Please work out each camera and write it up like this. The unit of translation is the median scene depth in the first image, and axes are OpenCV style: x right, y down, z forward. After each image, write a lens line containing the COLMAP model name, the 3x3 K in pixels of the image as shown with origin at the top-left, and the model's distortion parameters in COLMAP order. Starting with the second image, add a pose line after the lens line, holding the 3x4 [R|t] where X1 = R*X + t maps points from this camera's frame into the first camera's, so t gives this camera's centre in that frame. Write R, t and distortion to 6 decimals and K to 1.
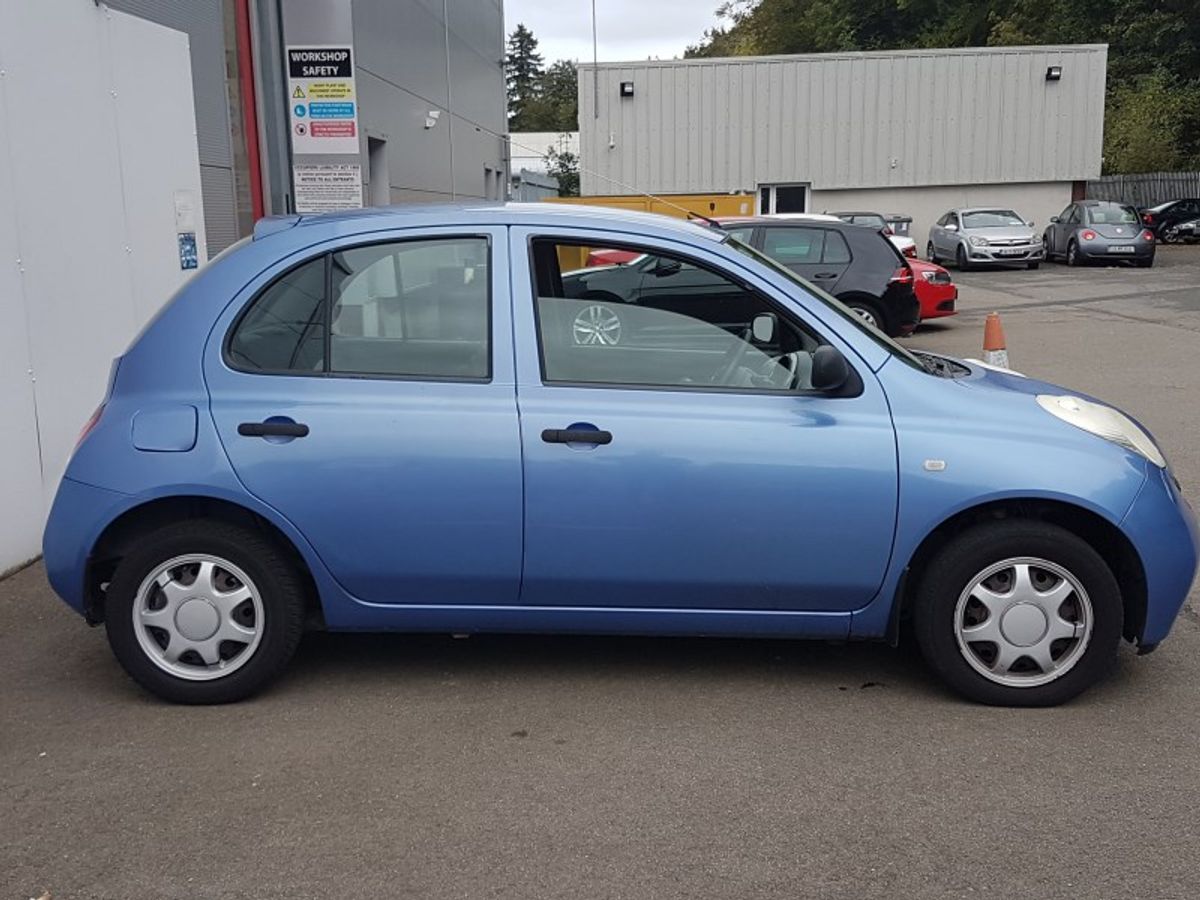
lens RADIAL K [[1358.2, 0, 597.0], [0, 1358.2, 470.7], [0, 0, 1]] dist [0.265177, -0.549327]
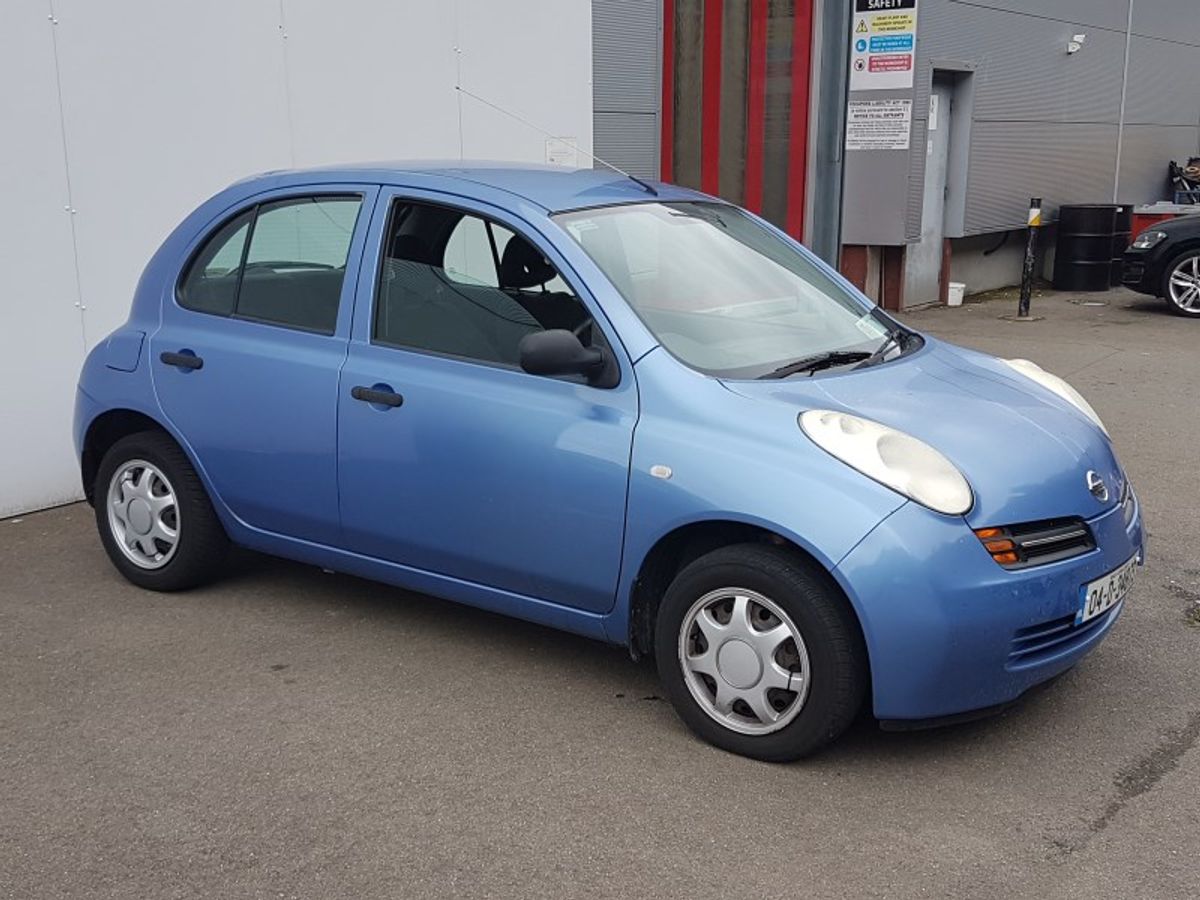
lens RADIAL K [[1358.2, 0, 597.0], [0, 1358.2, 470.7], [0, 0, 1]] dist [0.265177, -0.549327]
pose [[0.845975, 0.137414, -0.515213, 0.179700], [-0.111511, 0.990451, 0.081066, -0.019477], [0.521432, -0.011128, 0.853220, 0.055927]]
